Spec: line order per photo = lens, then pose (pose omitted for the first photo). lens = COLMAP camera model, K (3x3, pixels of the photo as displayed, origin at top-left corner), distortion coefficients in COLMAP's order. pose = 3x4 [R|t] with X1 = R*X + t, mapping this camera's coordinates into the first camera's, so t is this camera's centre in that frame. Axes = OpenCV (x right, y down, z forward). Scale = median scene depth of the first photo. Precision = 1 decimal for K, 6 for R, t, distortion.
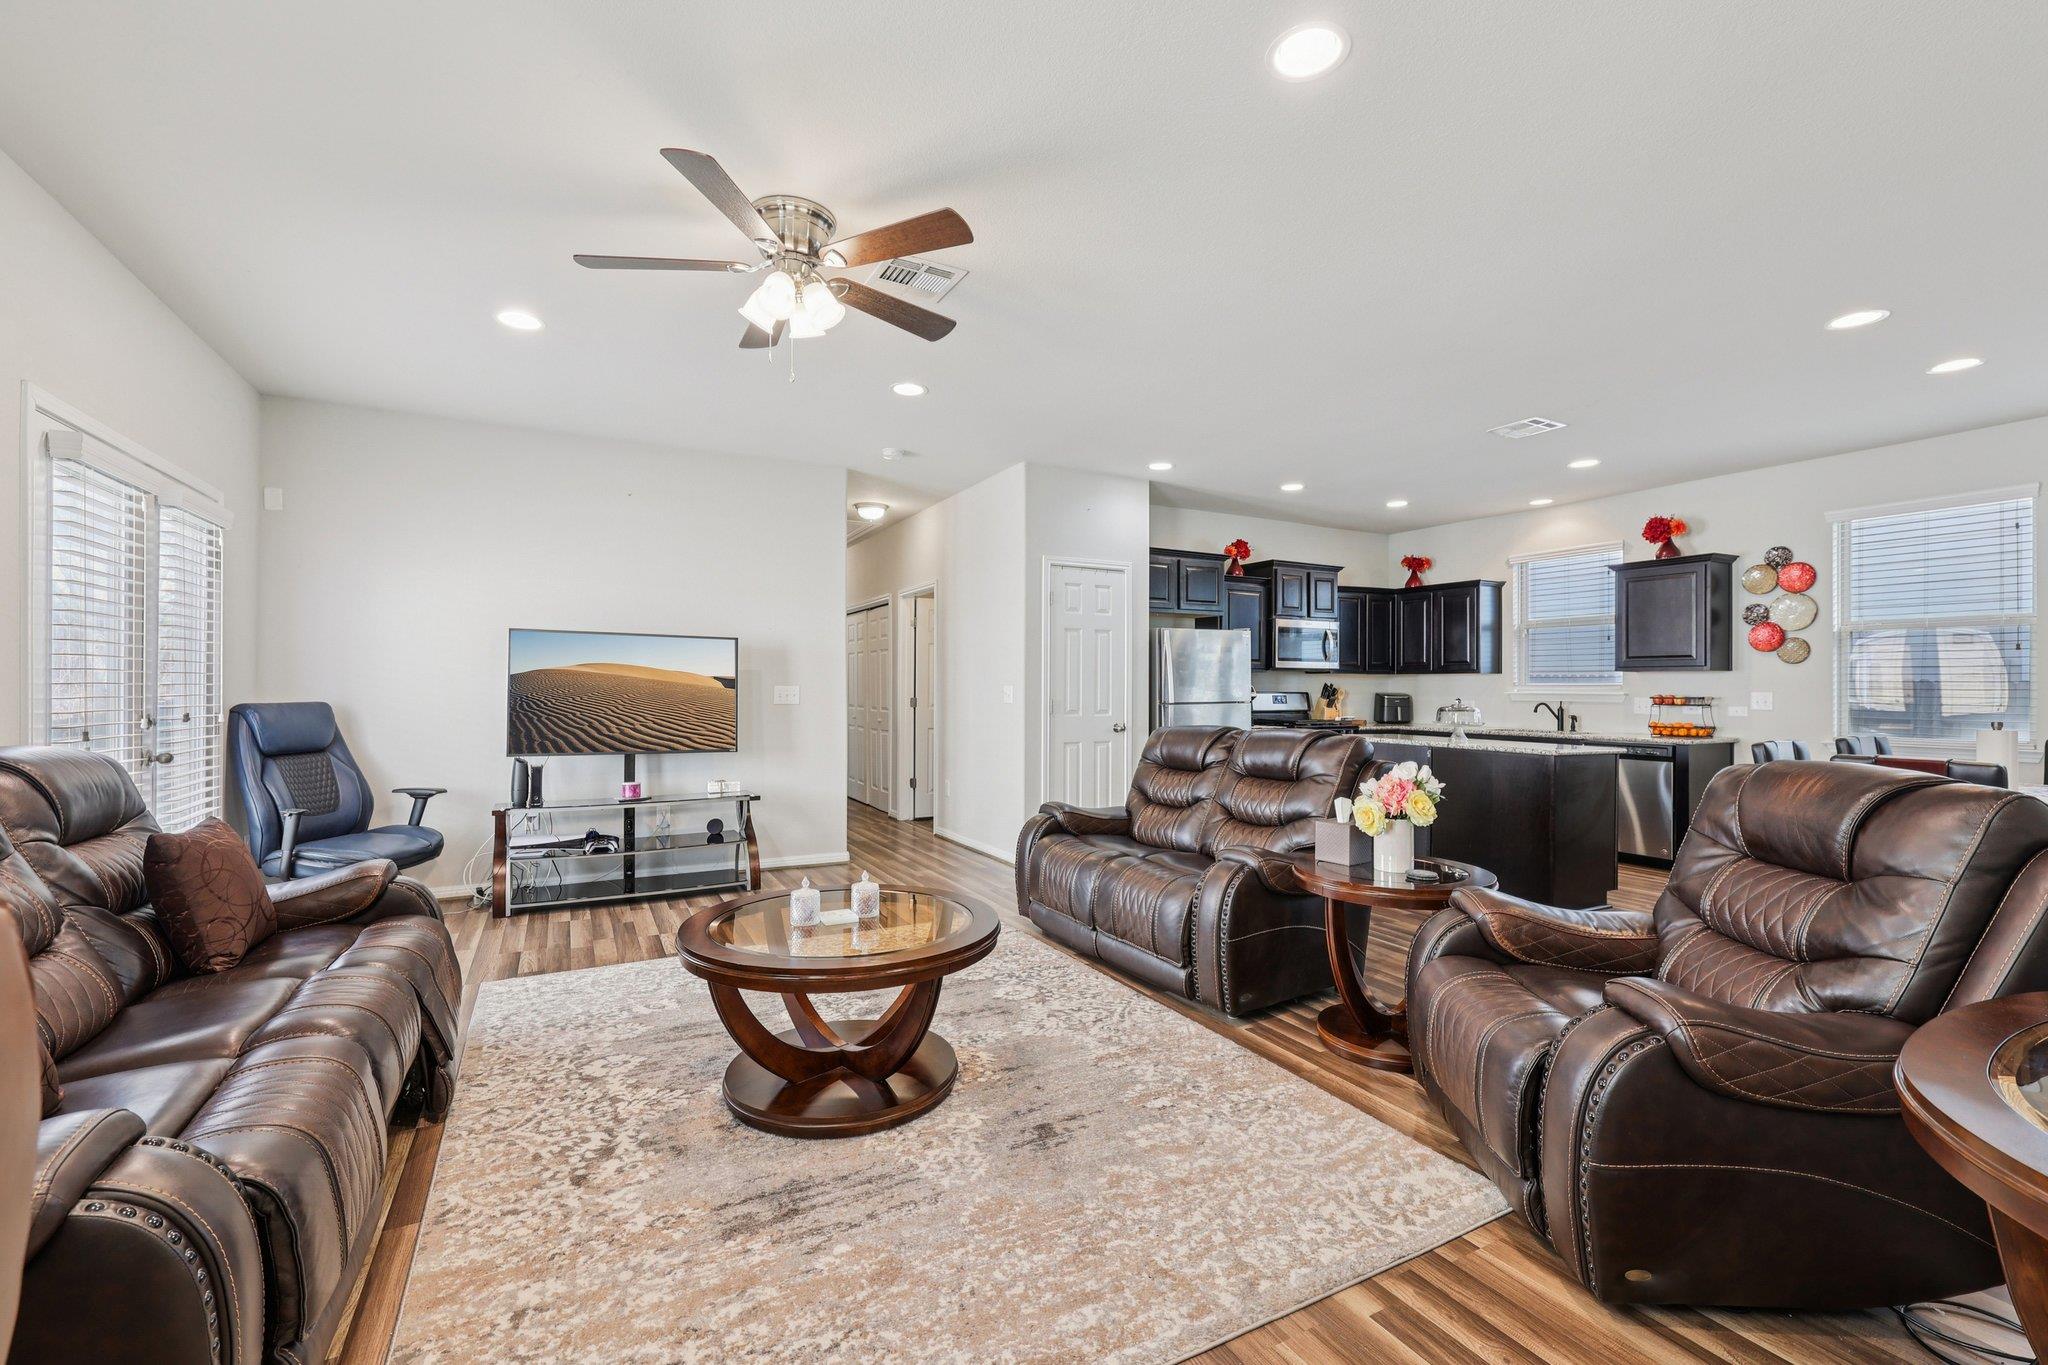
lens RADIAL K [[863.1, 0, 1026.1], [0, 863.1, 689.0], [0, 0, 1]] dist [-0.001128, 0.000933]
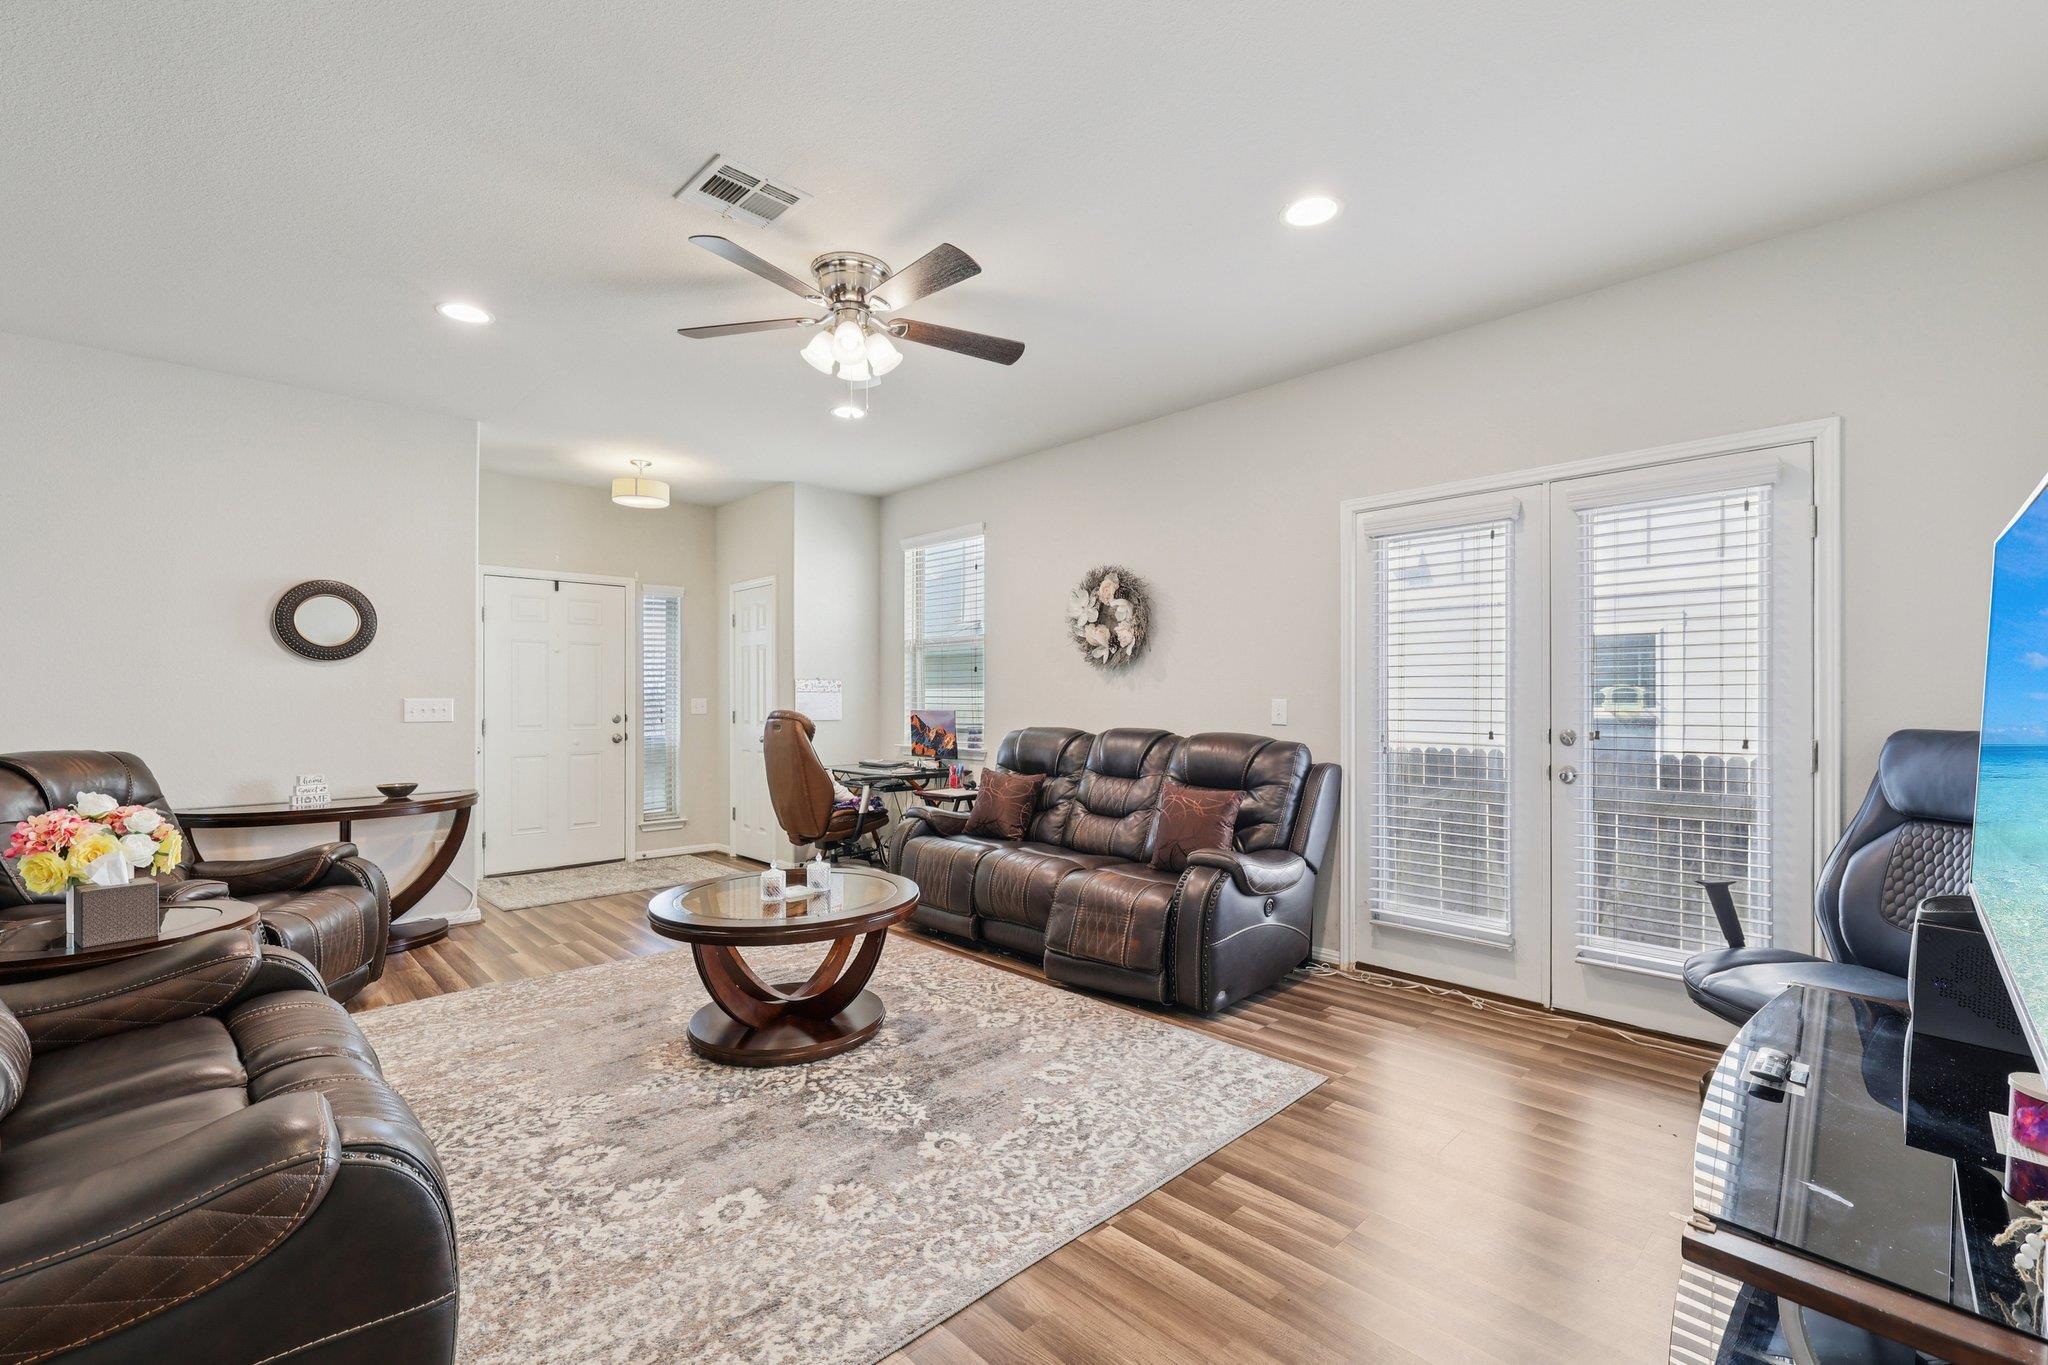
lens RADIAL K [[872.1, 0, 1031.2], [0, 872.1, 692.5], [0, 0, 1]] dist [0.000153, 0.000224]
pose [[-0.963010, -0.004973, -0.269419, -0.089354], [-0.003287, 0.999972, -0.006709, -0.002858], [0.269445, -0.005575, -0.963000, 0.979808]]
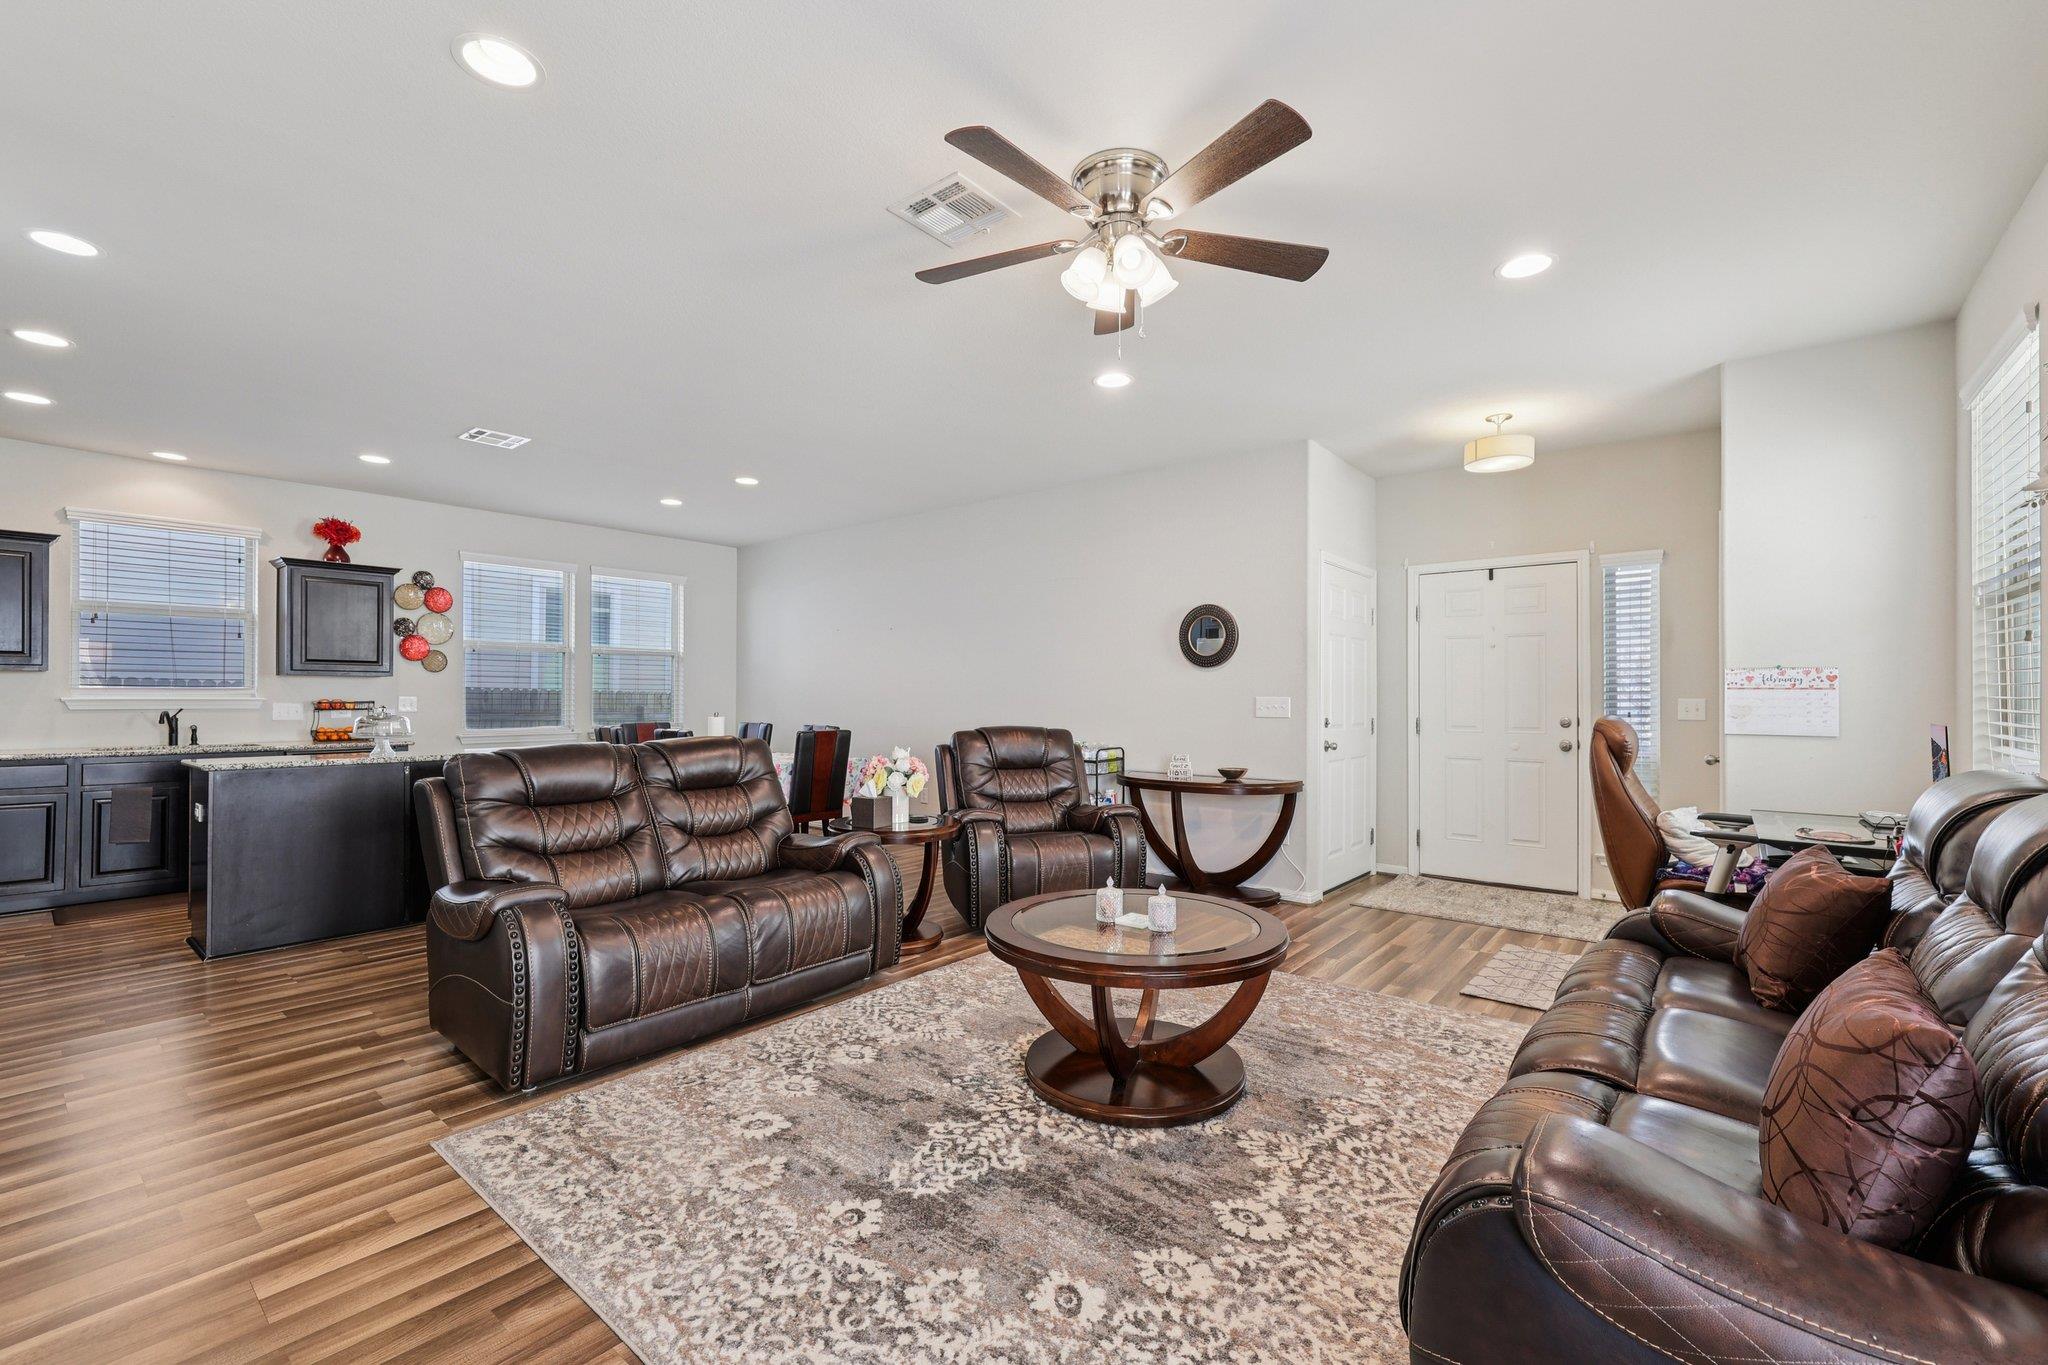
lens RADIAL K [[863.1, 0, 1026.1], [0, 863.1, 689.0], [0, 0, 1]] dist [-0.001128, 0.000933]
pose [[-0.381157, 0.001651, 0.924509, -0.490046], [-0.004211, 0.999985, -0.003522, -0.004922], [-0.924501, -0.005235, -0.381144, 0.658705]]
